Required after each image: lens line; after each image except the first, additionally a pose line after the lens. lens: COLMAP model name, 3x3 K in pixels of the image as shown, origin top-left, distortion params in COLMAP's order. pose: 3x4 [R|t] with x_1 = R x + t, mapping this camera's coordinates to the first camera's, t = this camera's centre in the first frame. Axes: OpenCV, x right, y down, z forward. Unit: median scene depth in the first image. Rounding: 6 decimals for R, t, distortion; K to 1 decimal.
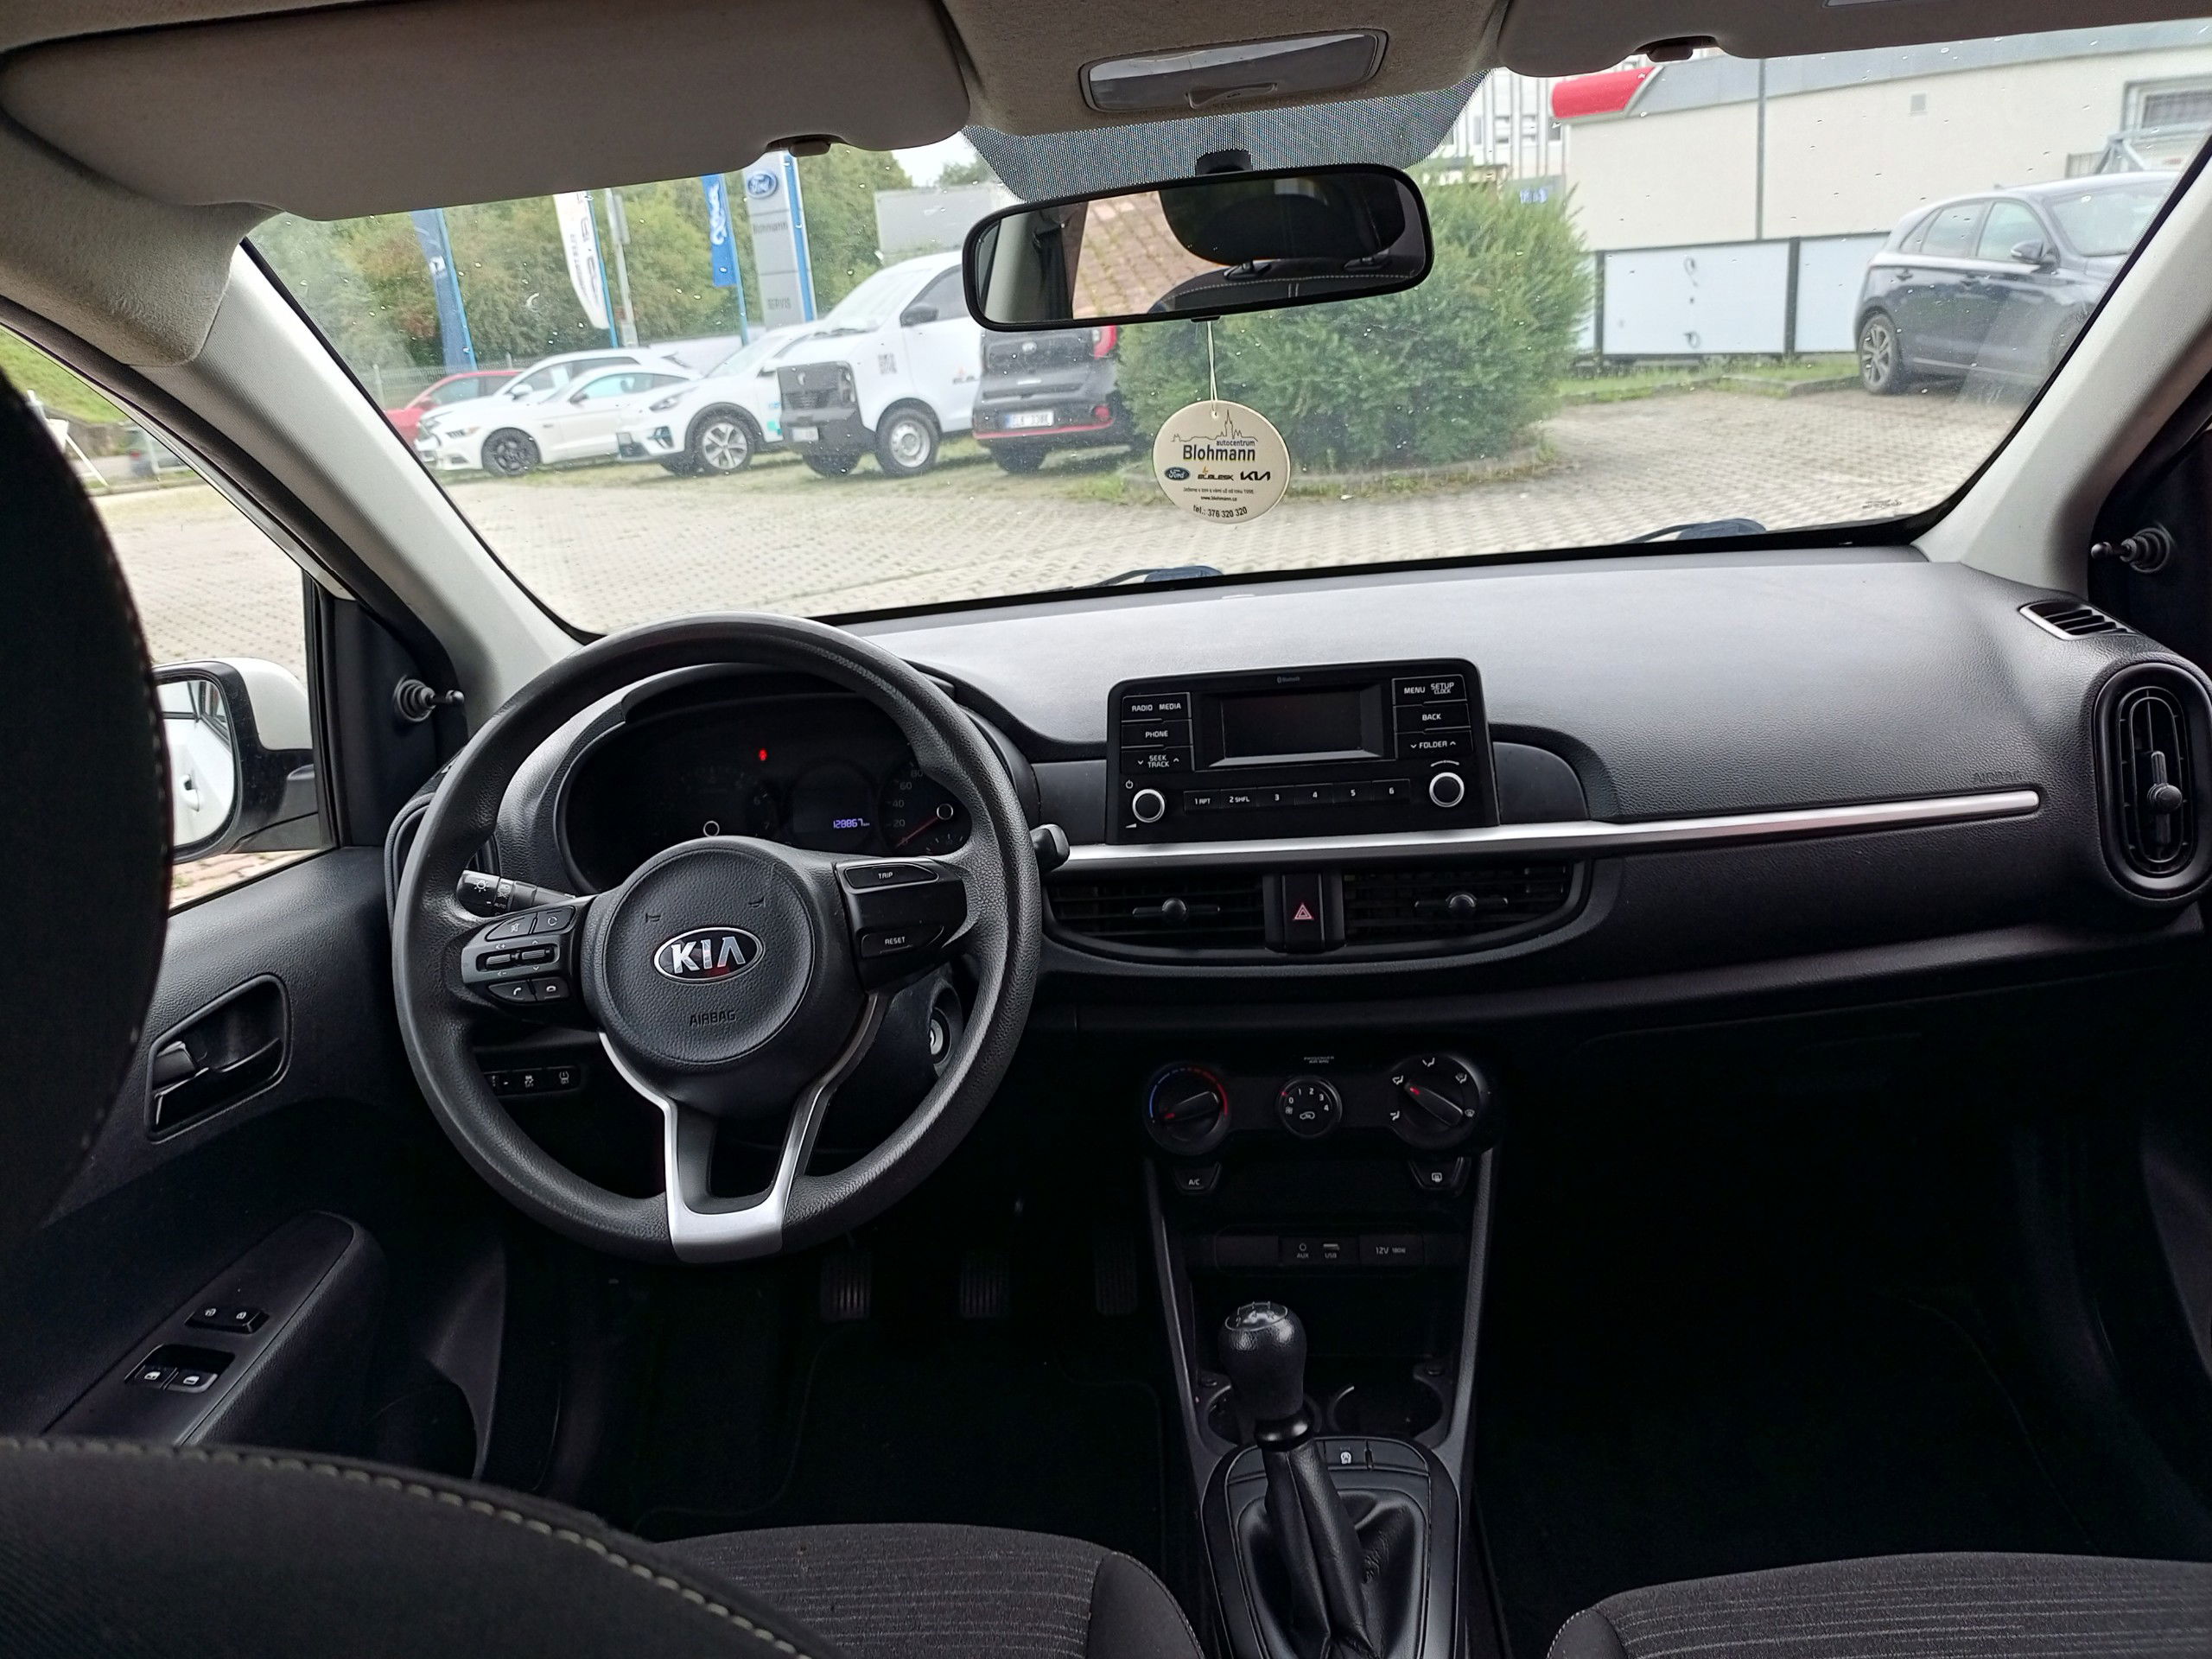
lens RADIAL K [[1657.9, 0, 1106.0], [0, 1657.9, 829.5], [0, 0, 1]] dist [0.043162, -0.039493]
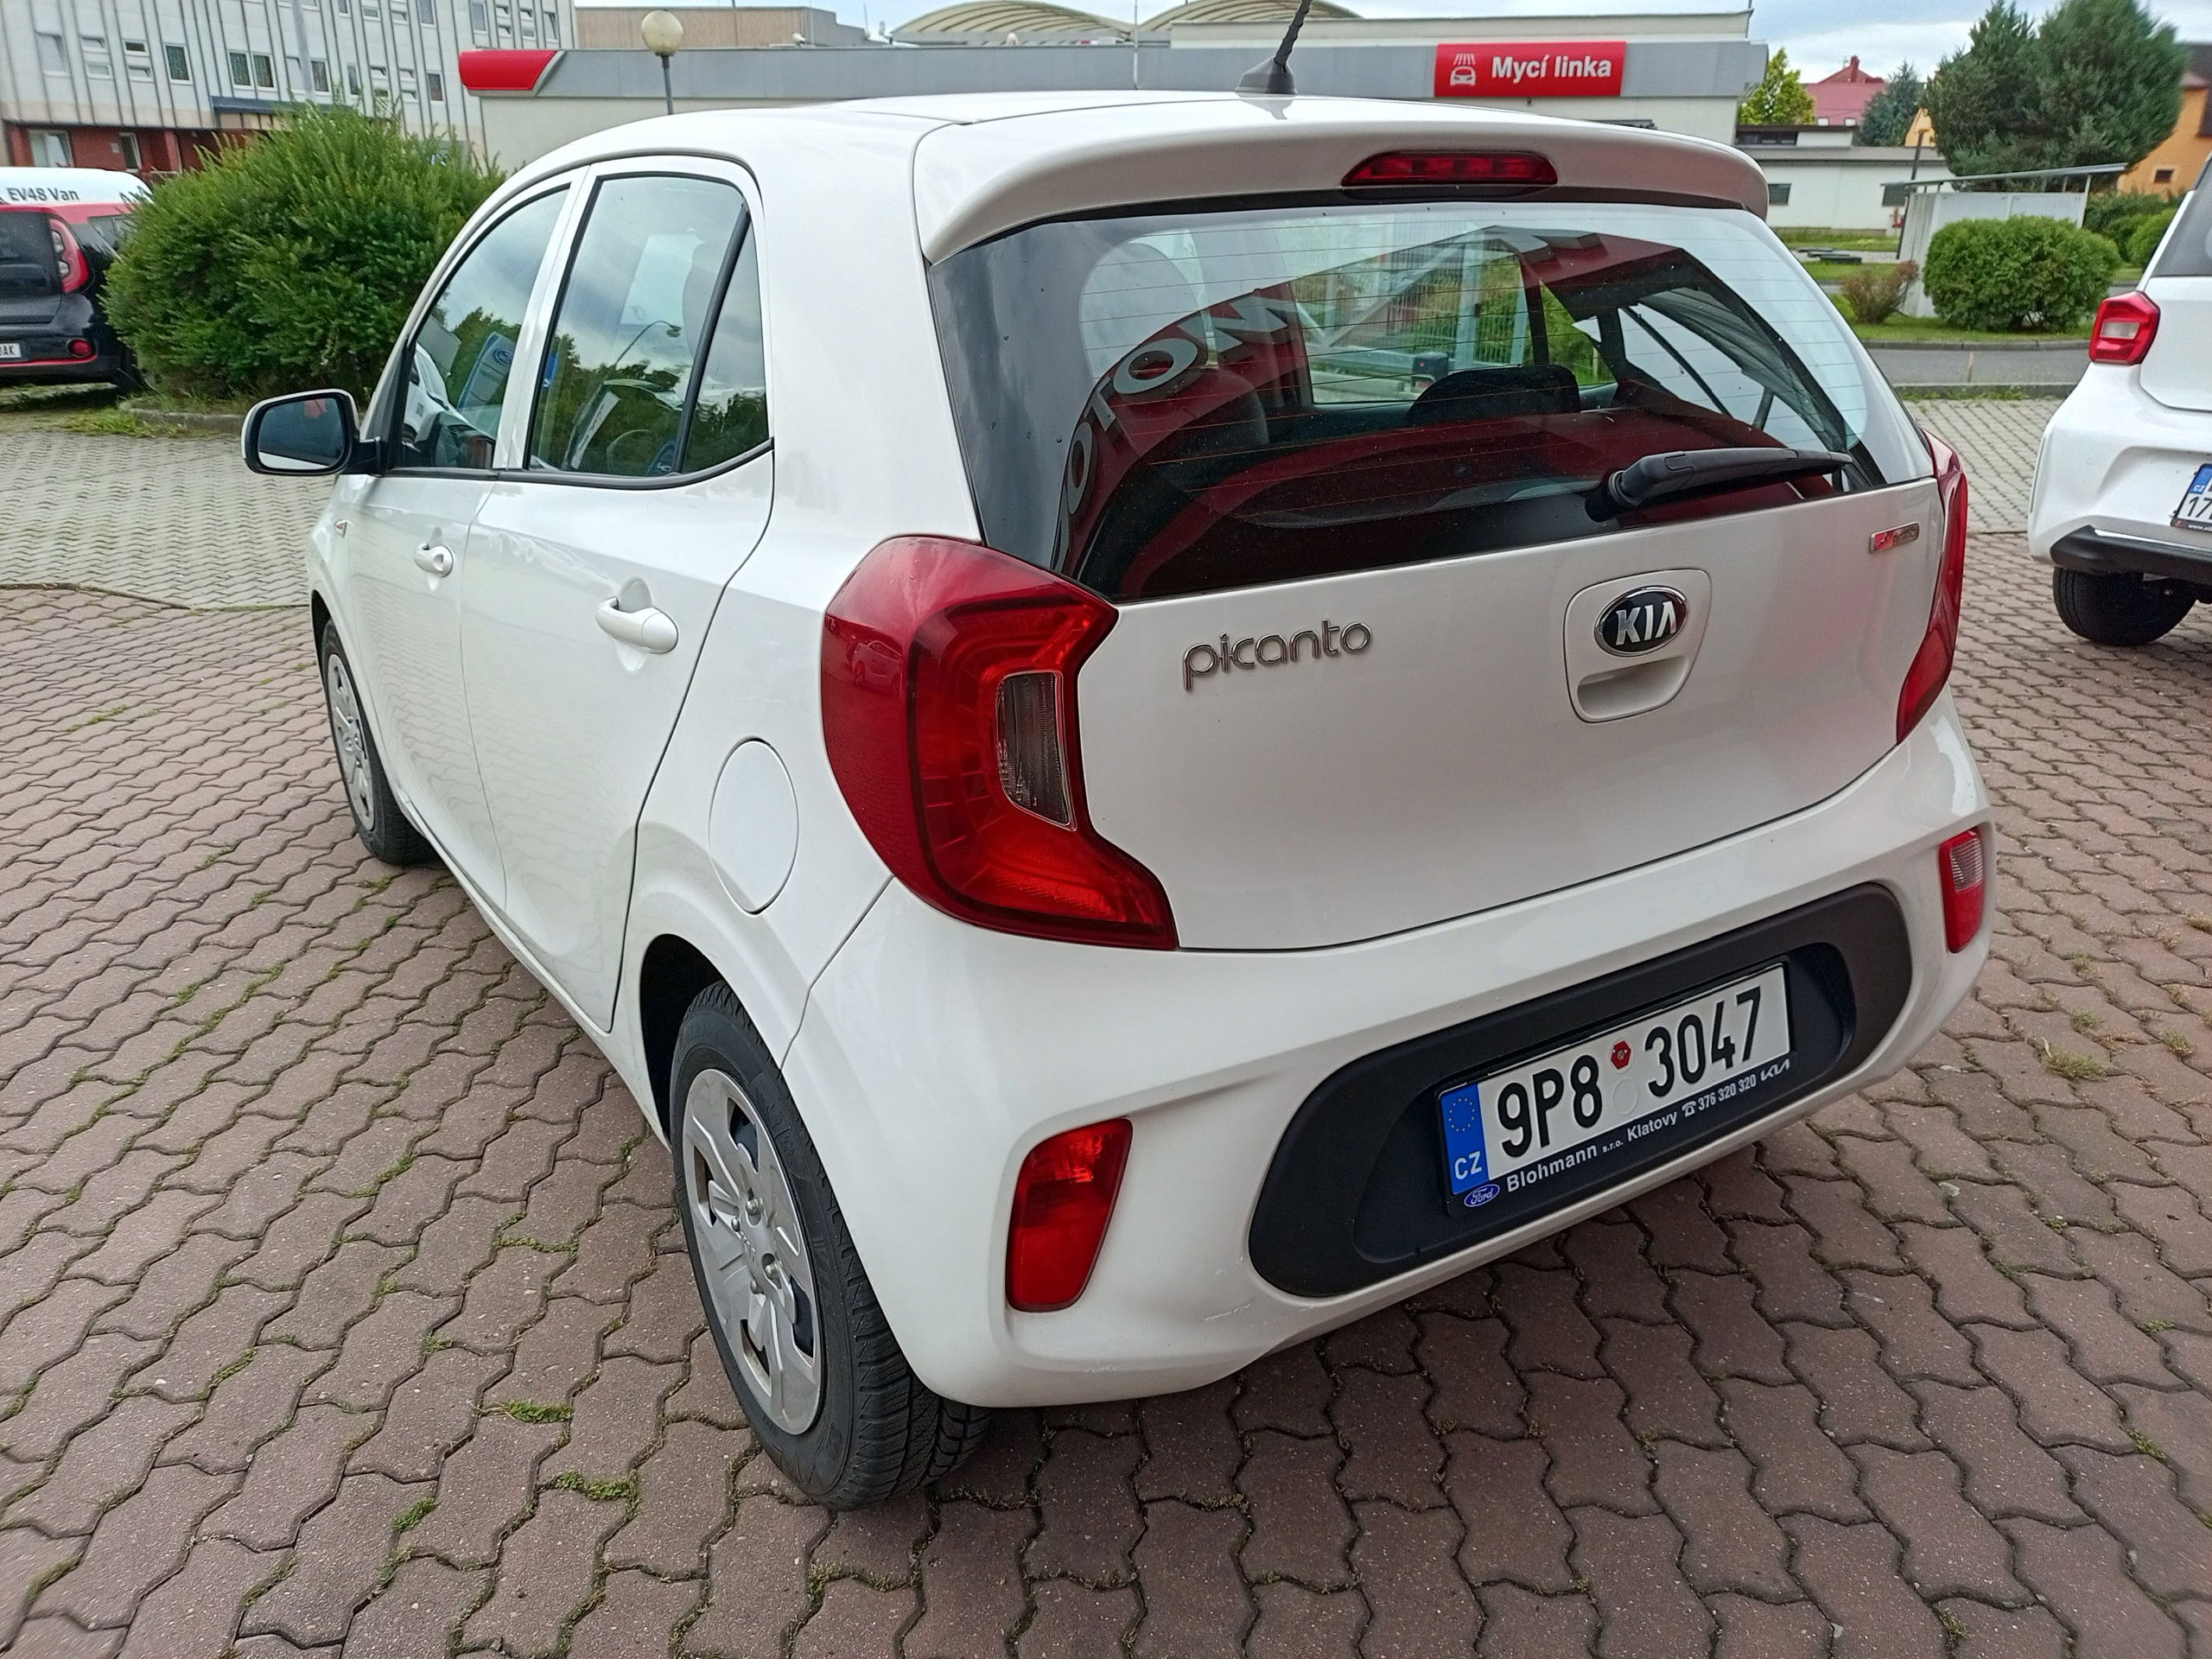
lens RADIAL K [[1665.7, 0, 1106.0], [0, 1665.7, 829.5], [0, 0, 1]] dist [0.016472, -0.000951]
pose [[0.818132, -0.121473, 0.562054, -0.112584], [0.112800, 0.992345, 0.050276, 0.057722], [-0.563859, 0.022267, 0.825571, -0.176078]]
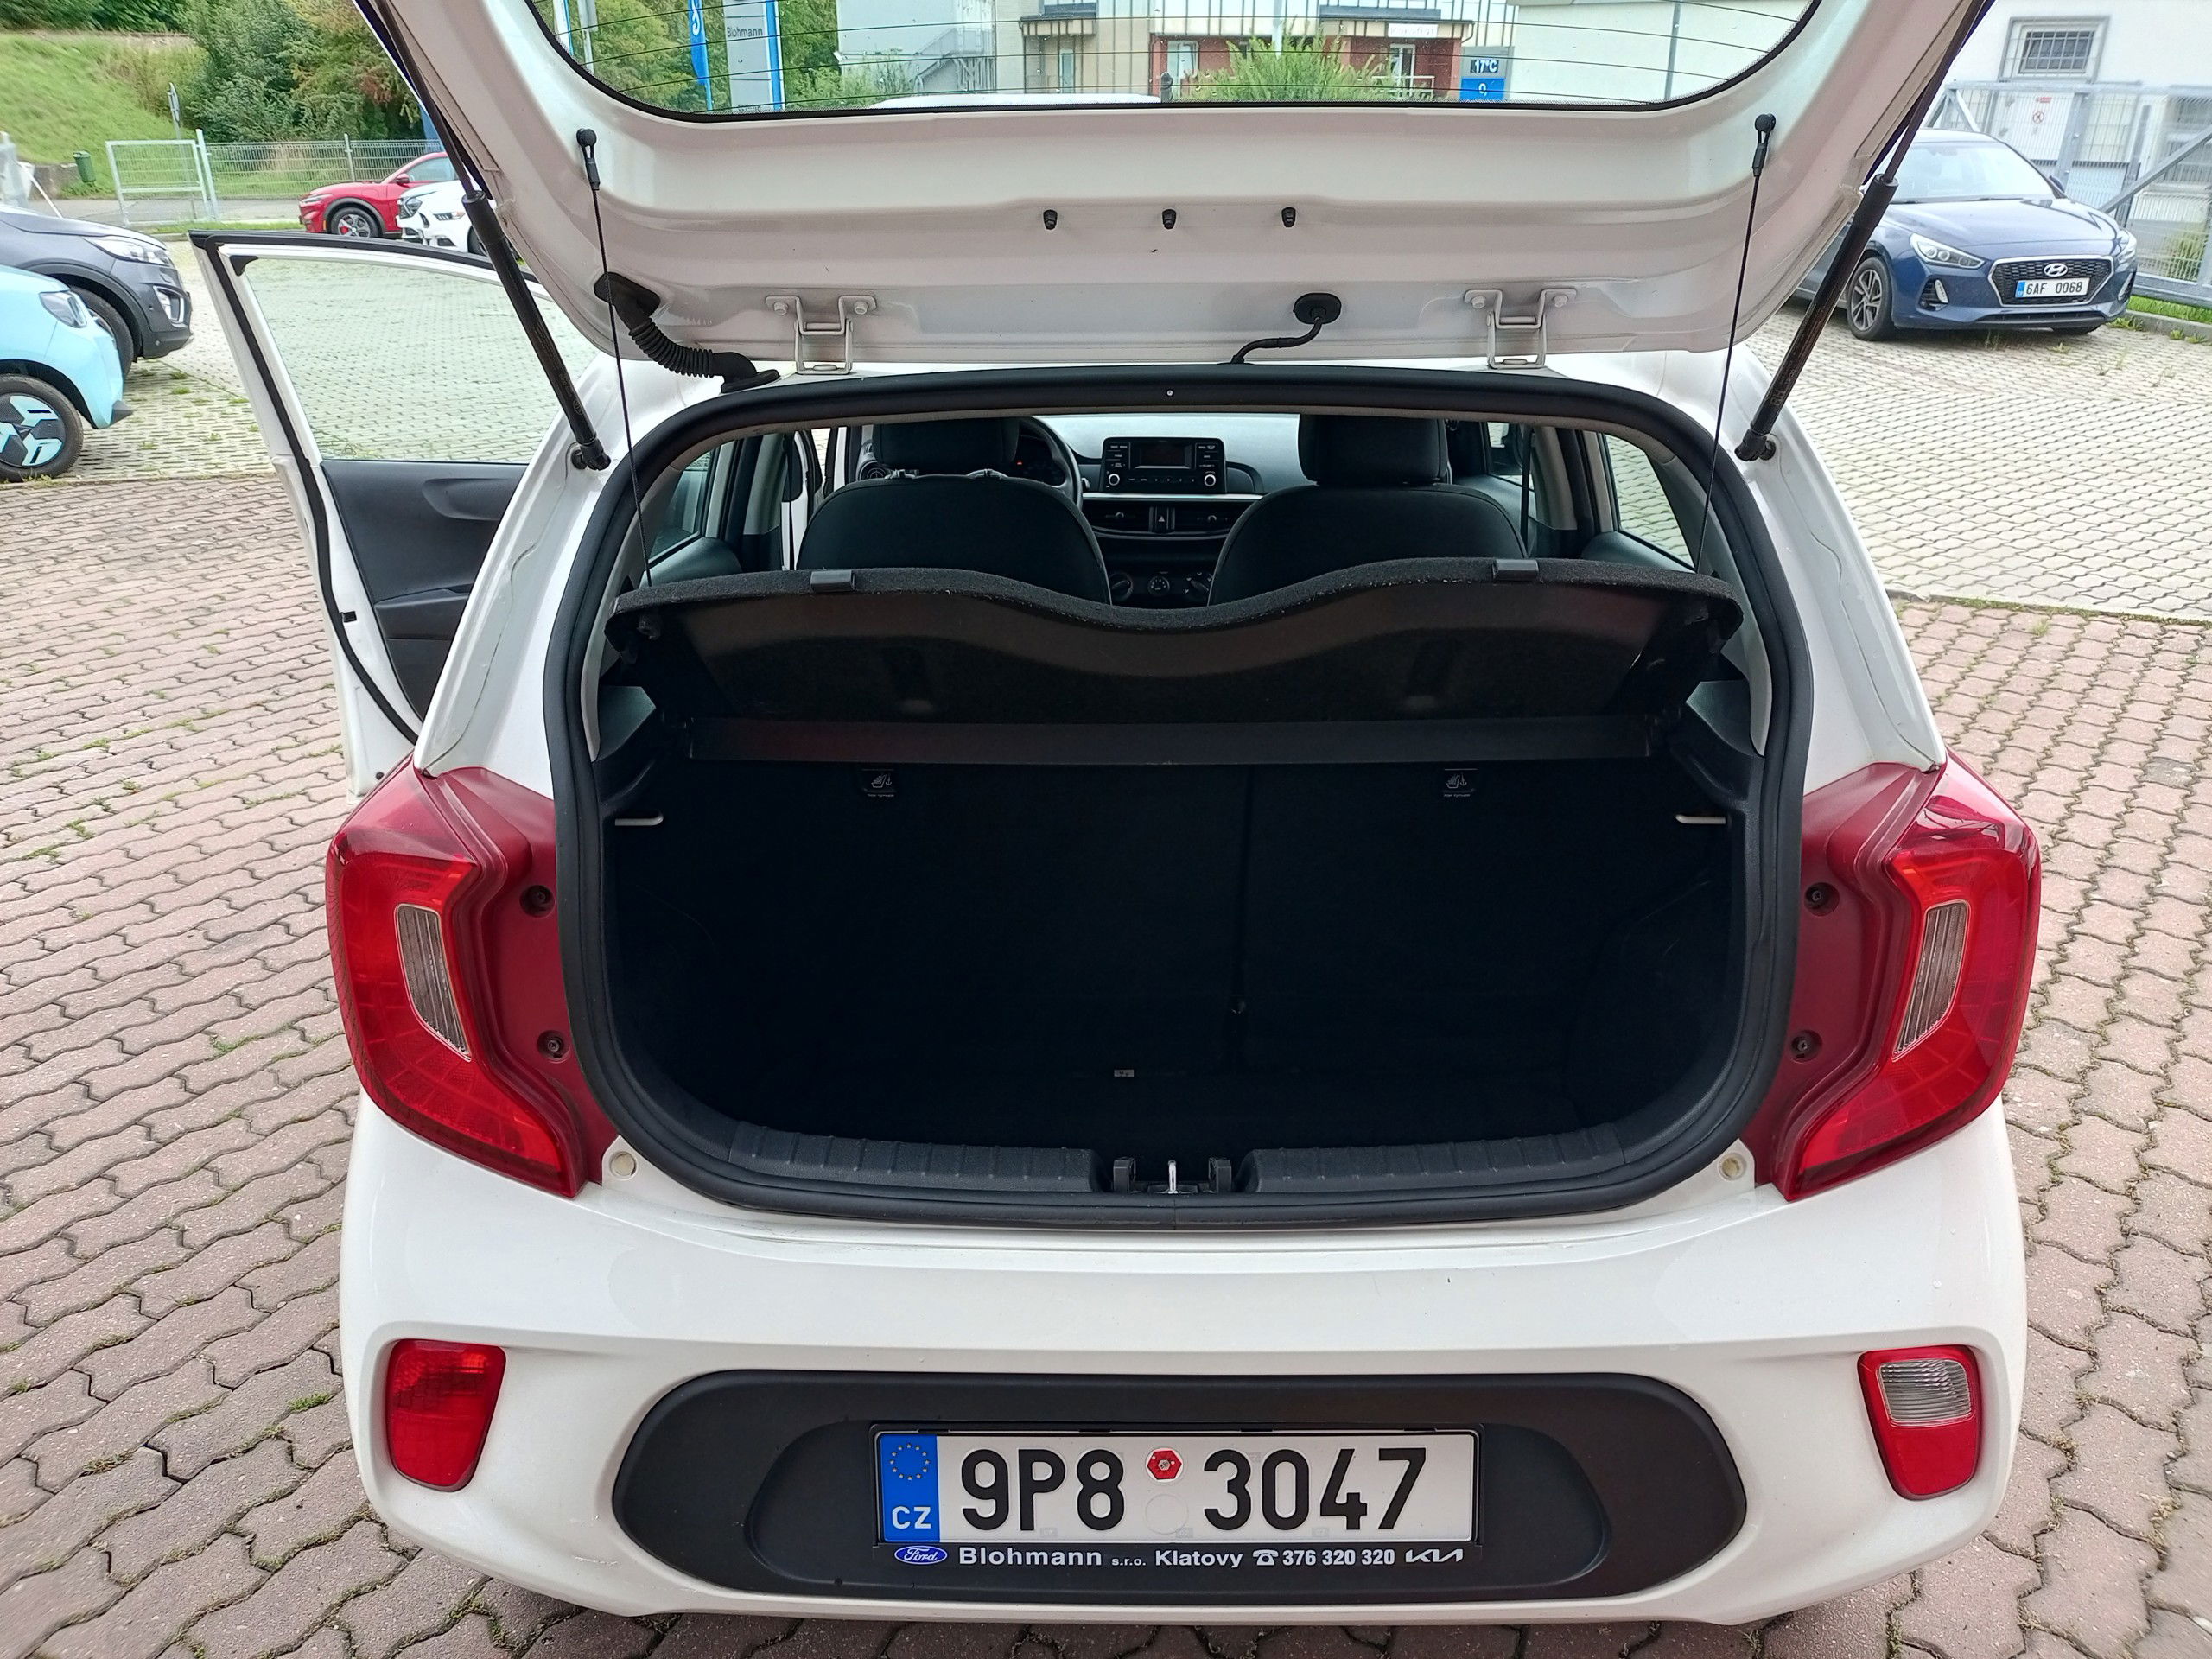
lens RADIAL K [[1657.9, 0, 1106.0], [0, 1657.9, 829.5], [0, 0, 1]] dist [0.043162, -0.039493]
pose [[0.995994, 0.069341, 0.056466, -0.010987], [-0.074408, 0.992862, 0.093215, 0.032153], [-0.049600, -0.097043, 0.994044, -0.197890]]
